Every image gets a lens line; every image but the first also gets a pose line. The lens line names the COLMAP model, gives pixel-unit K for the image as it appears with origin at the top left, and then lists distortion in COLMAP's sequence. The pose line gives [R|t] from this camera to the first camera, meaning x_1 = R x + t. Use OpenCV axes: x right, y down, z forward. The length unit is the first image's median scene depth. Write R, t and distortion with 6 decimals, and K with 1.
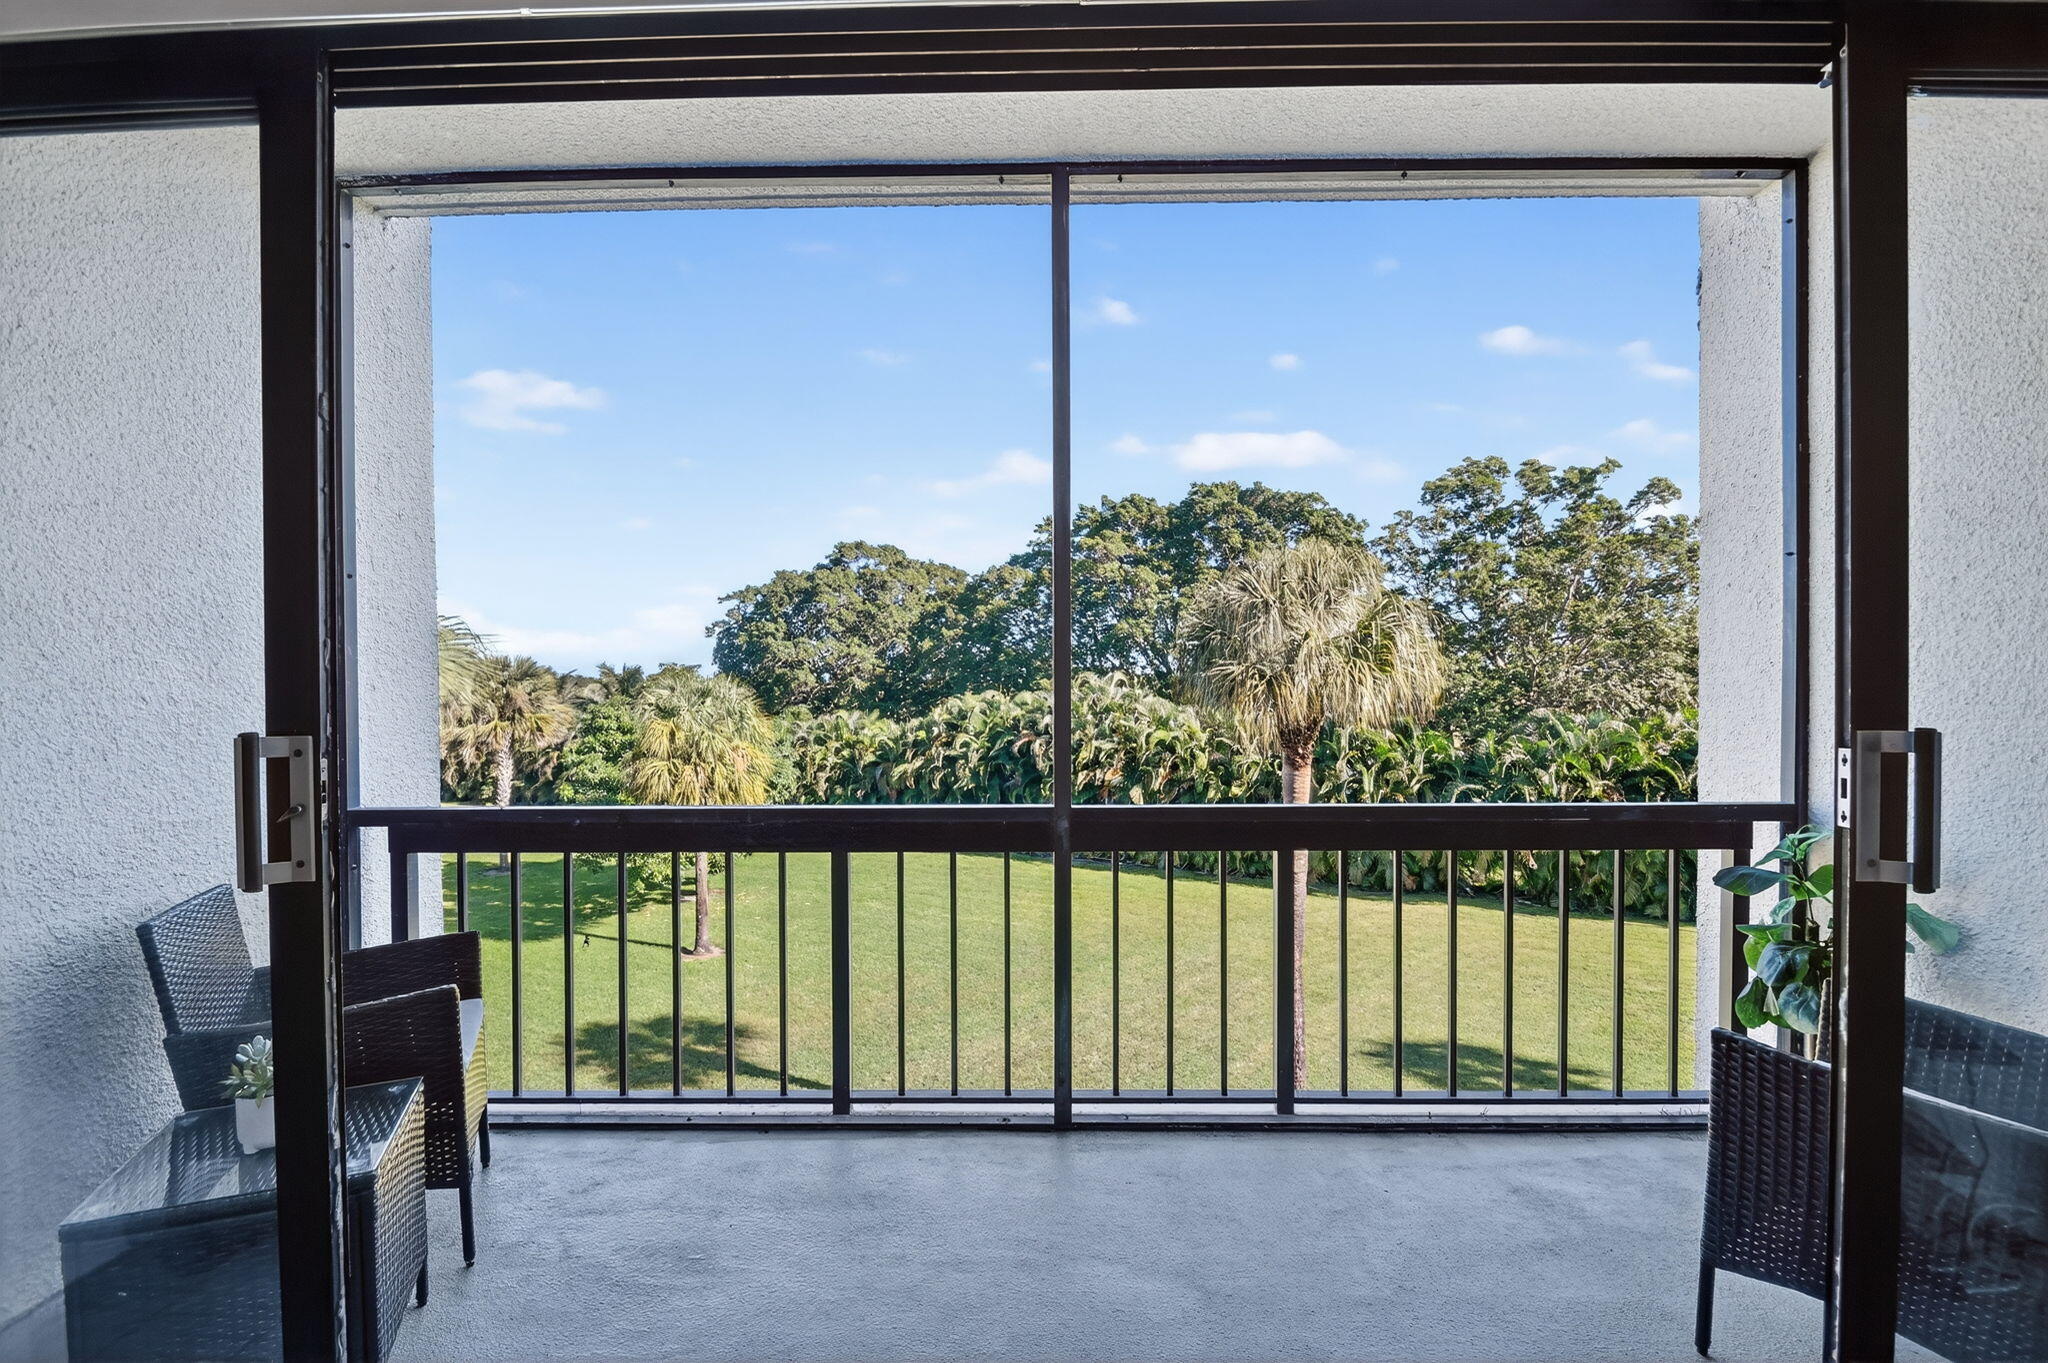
lens RADIAL K [[901.7, 0, 1034.2], [0, 901.7, 693.5], [0, 0, 1]] dist [0.001906, 0.000081]
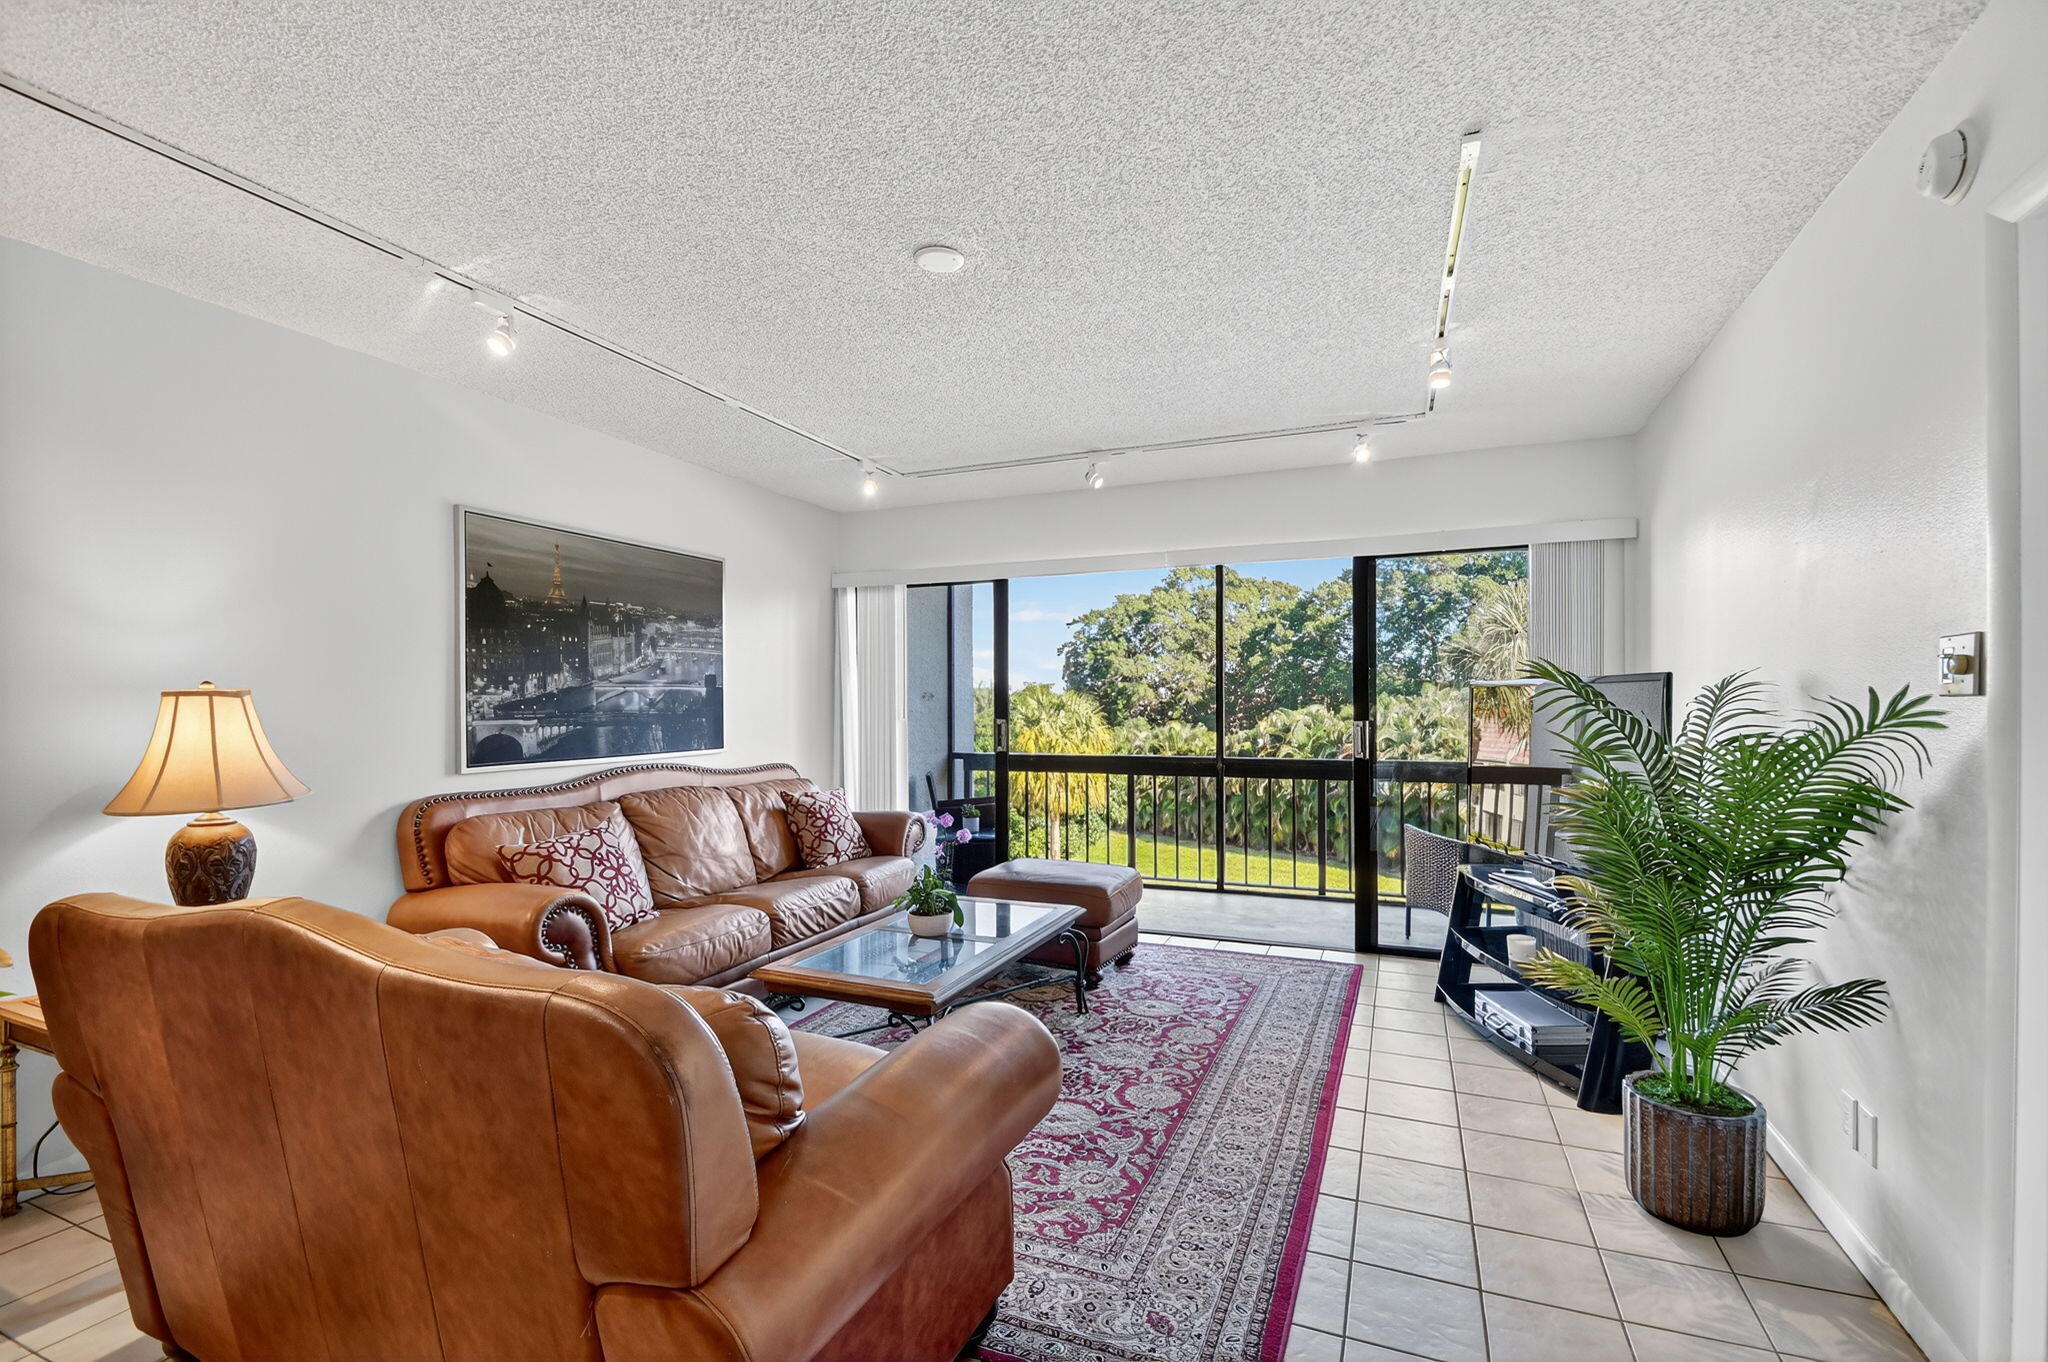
lens RADIAL K [[891.1, 0, 1032.3], [0, 891.1, 703.0], [0, 0, 1]] dist [0.018259, -0.018432]
pose [[0.930536, 0.000591, -0.366200, 0.023818], [-0.002099, 0.999991, -0.003721, -0.000462], [0.366194, 0.004231, 0.930529, -0.075927]]
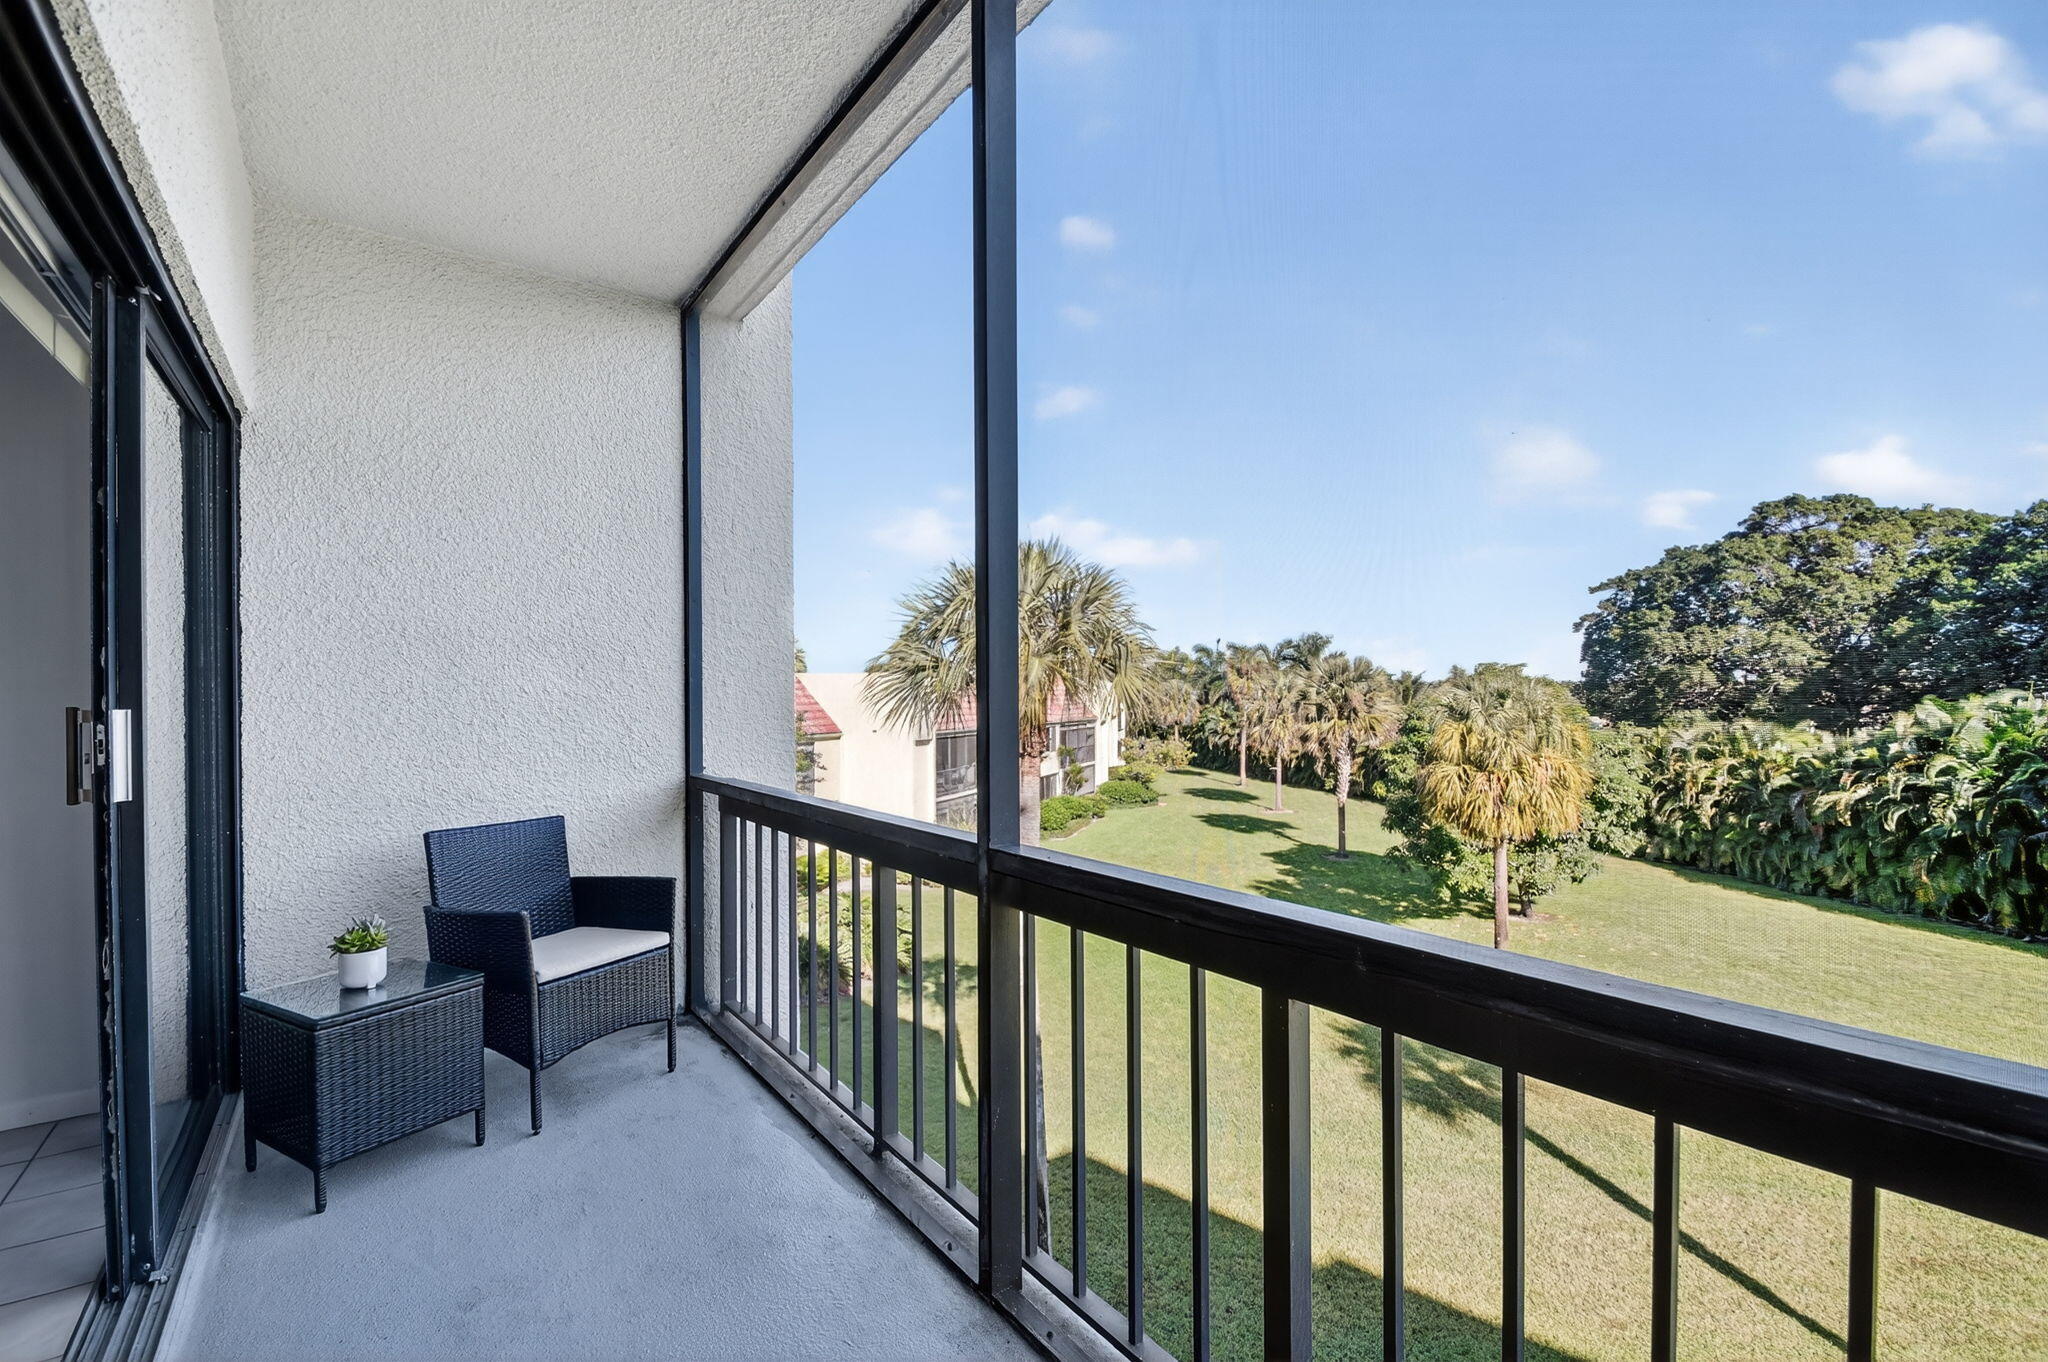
lens RADIAL K [[898.9, 0, 1024.9], [0, 898.9, 698.3], [0, 0, 1]] dist [0.013566, -0.013969]
pose [[0.602180, 0.005217, -0.798343, 0.038574], [-0.002425, 0.999986, 0.004705, 0.000480], [0.798357, -0.000898, 0.602184, 0.037663]]
